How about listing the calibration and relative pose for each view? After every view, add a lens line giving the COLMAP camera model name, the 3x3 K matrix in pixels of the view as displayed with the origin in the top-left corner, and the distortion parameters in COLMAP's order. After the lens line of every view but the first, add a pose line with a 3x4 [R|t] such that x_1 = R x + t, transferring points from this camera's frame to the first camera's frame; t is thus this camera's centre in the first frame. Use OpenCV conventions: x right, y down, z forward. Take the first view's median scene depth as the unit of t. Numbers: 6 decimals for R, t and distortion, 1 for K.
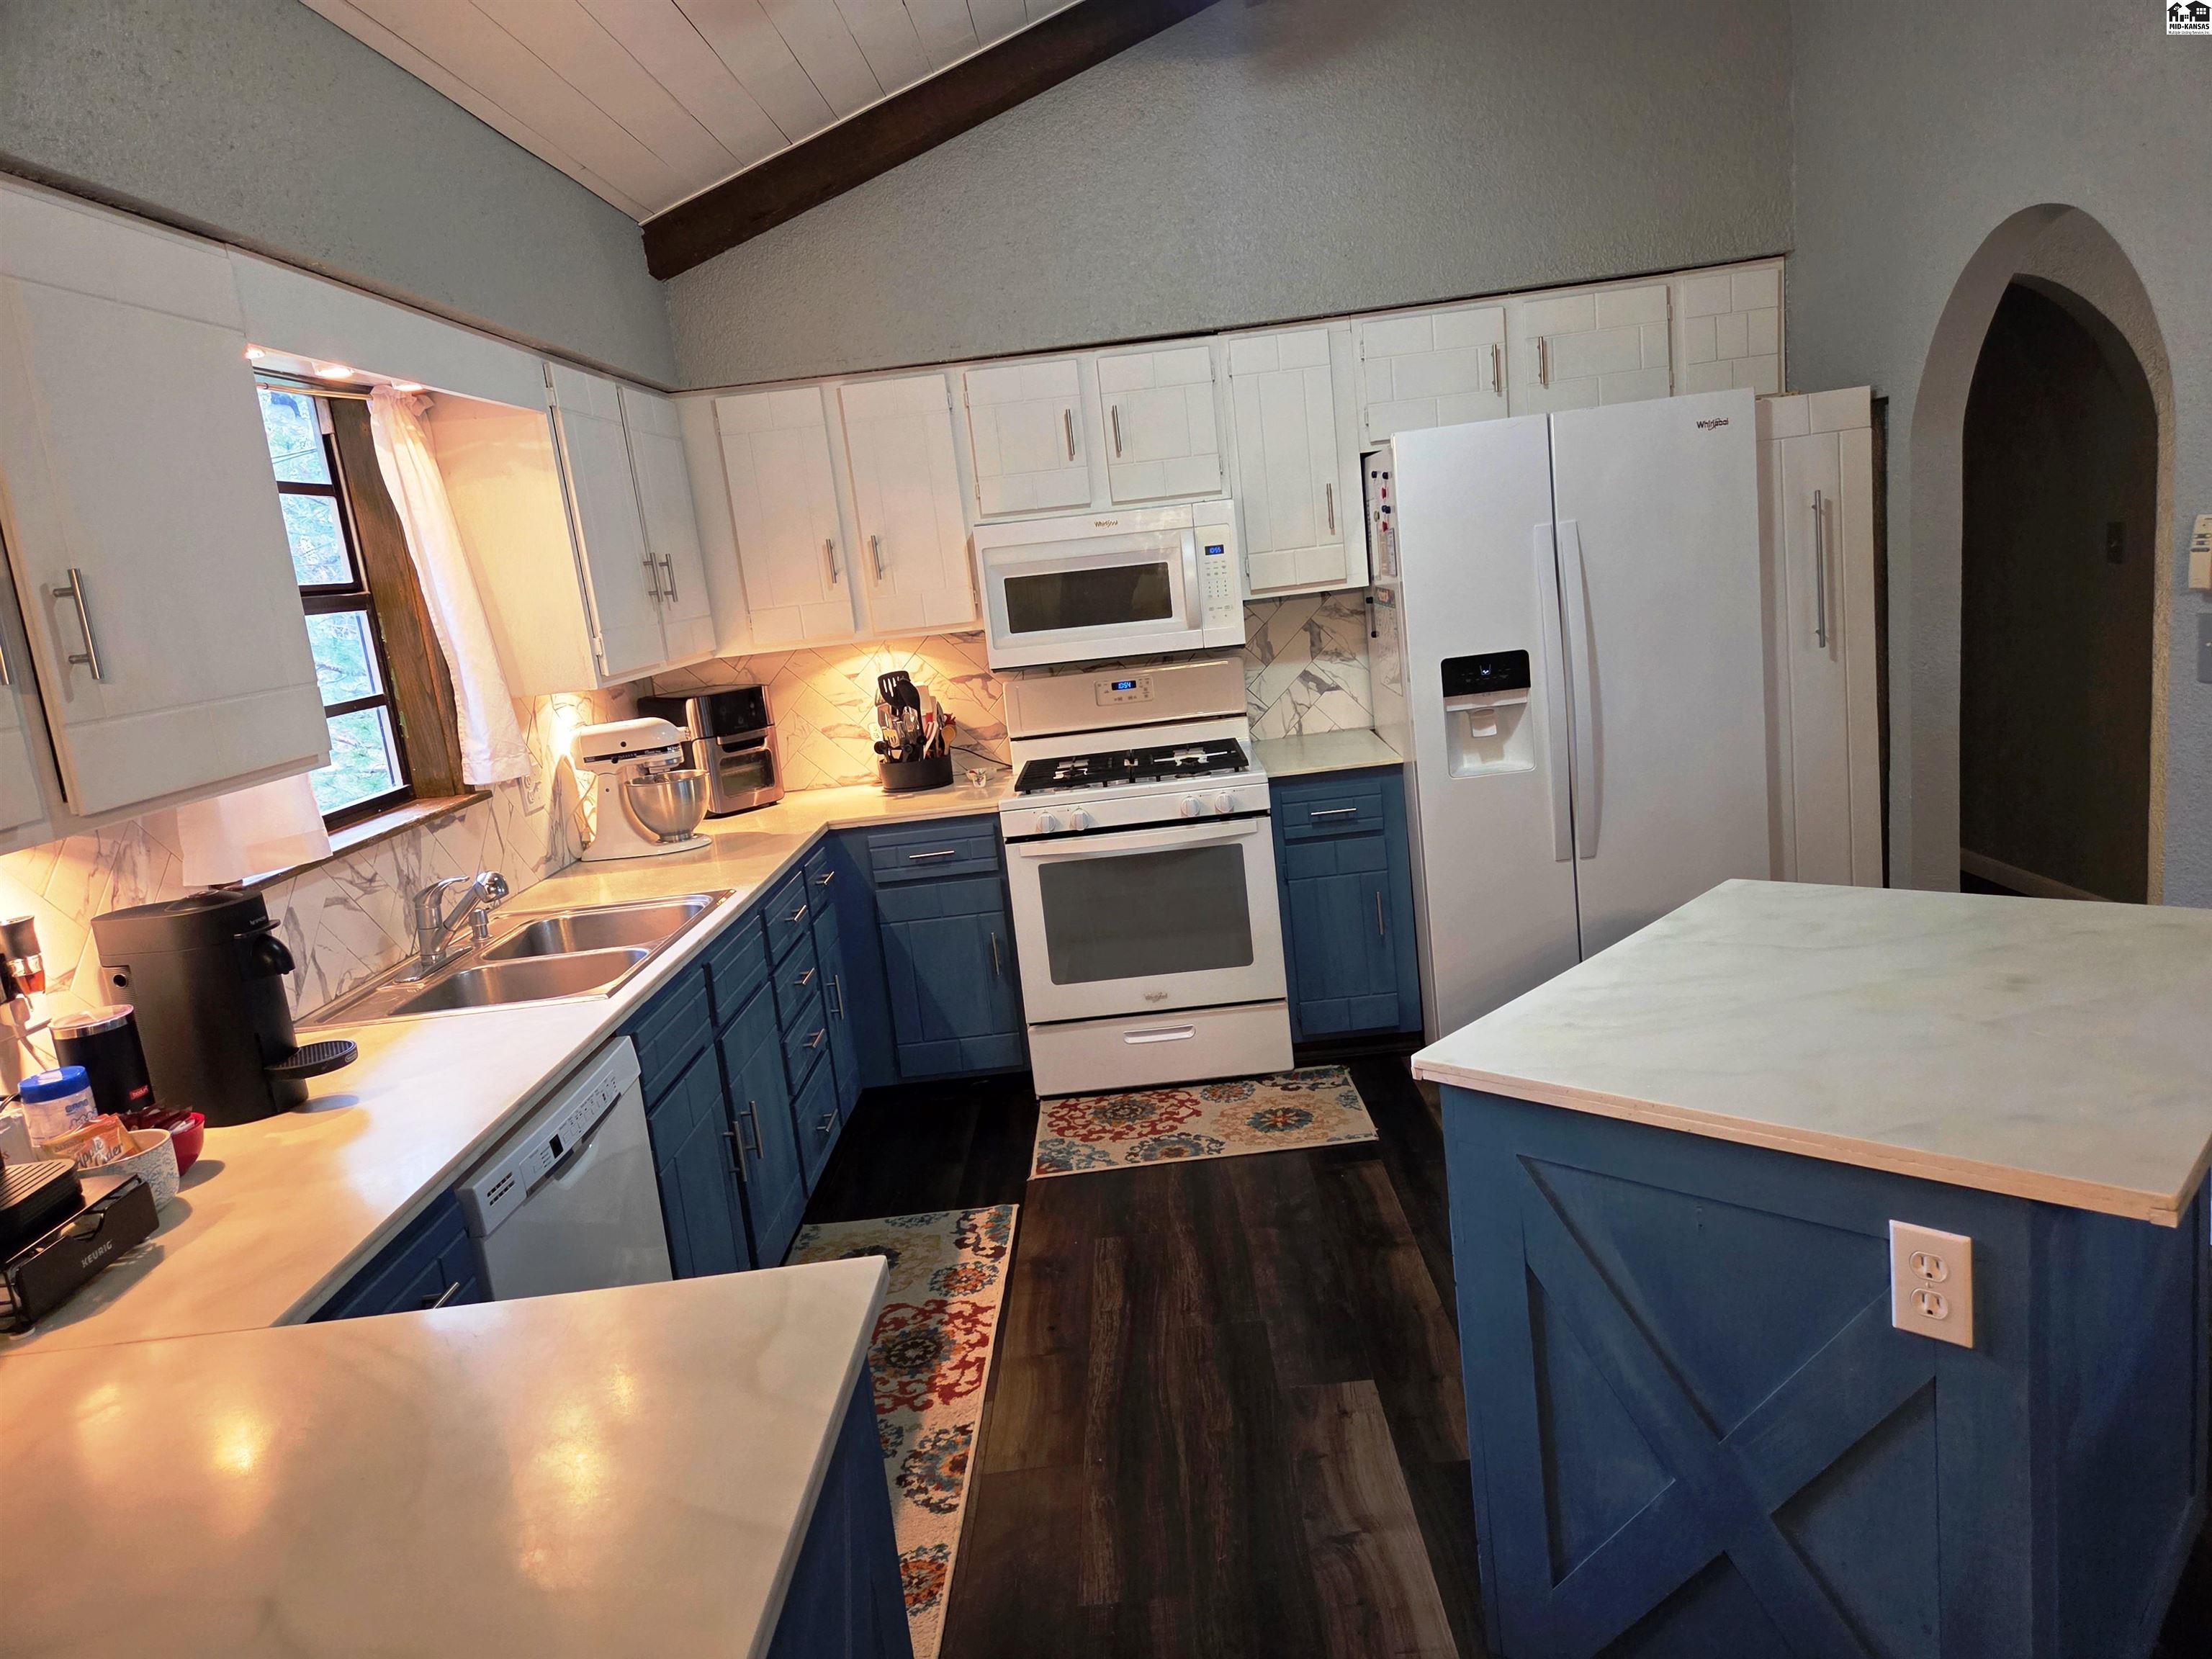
lens RADIAL K [[1463.1, 0, 1100.8], [0, 1463.1, 823.1], [0, 0, 1]] dist [0.060358, -0.060280]
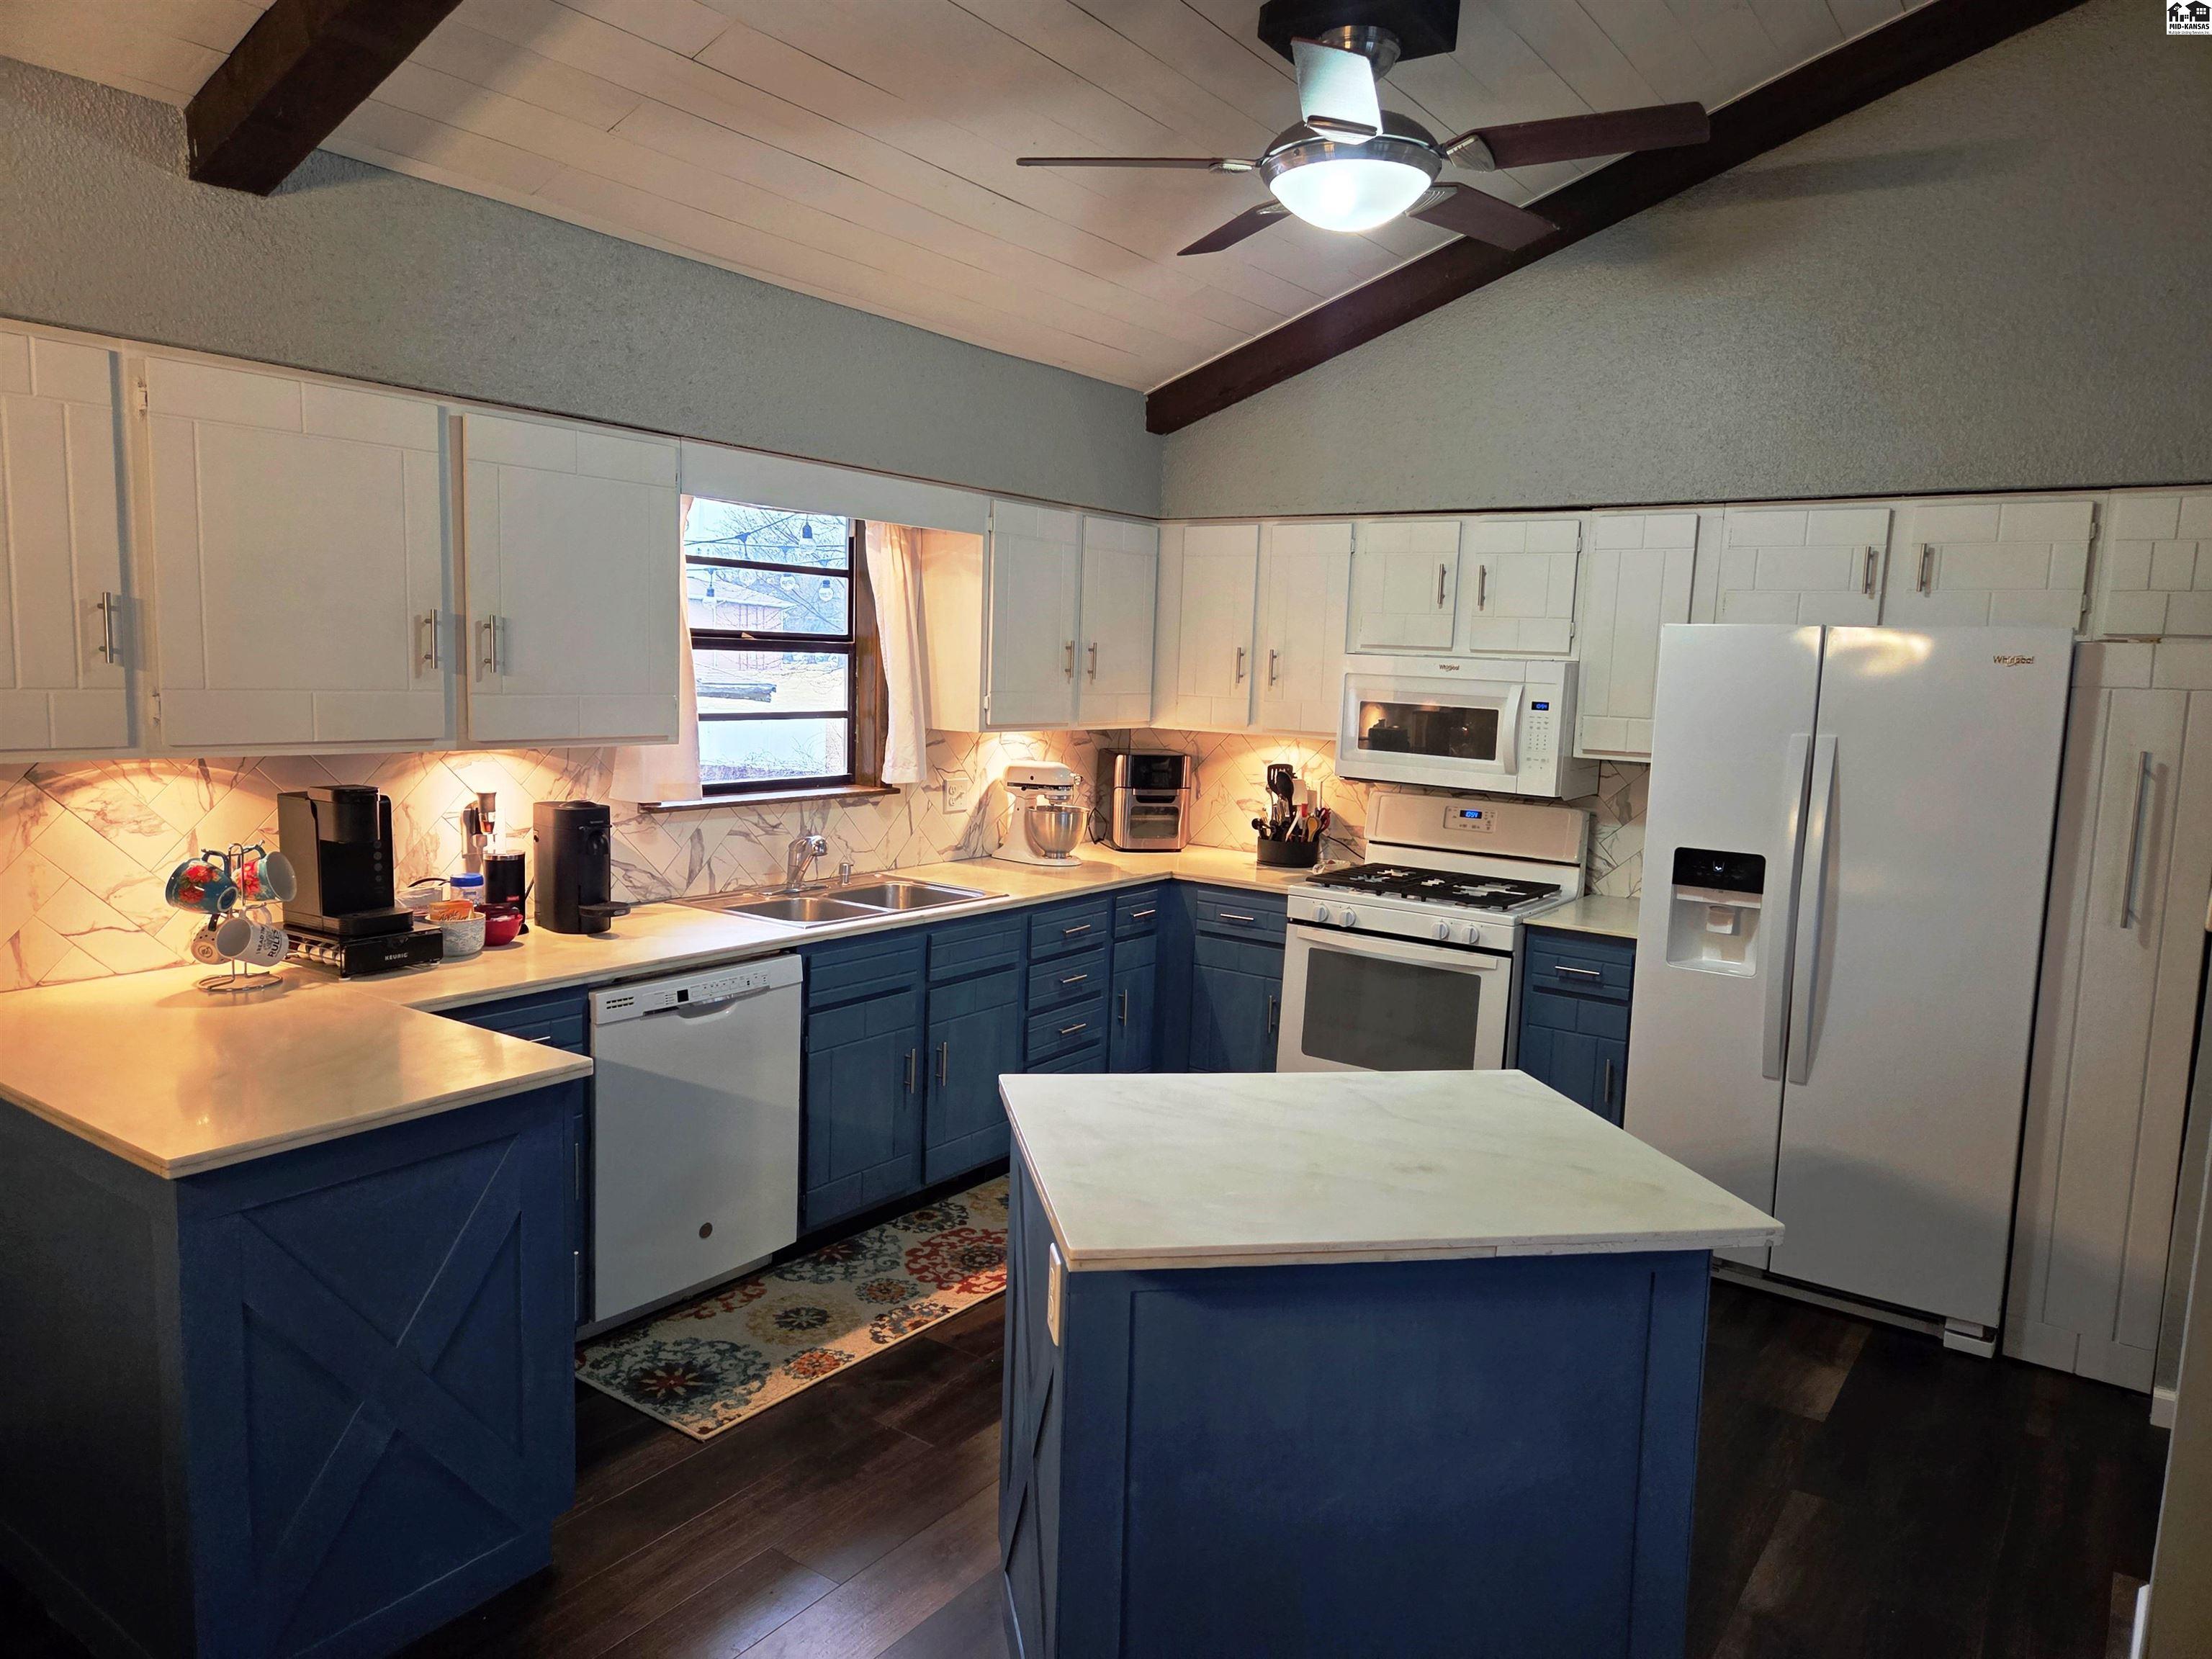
lens RADIAL K [[1463.1, 0, 1100.8], [0, 1463.1, 823.1], [0, 0, 1]] dist [0.060358, -0.060280]
pose [[0.808226, 0.205170, -0.551974, 0.442195], [-0.230529, 0.972769, 0.024029, -0.056856], [0.541873, 0.107826, 0.833515, -0.061614]]
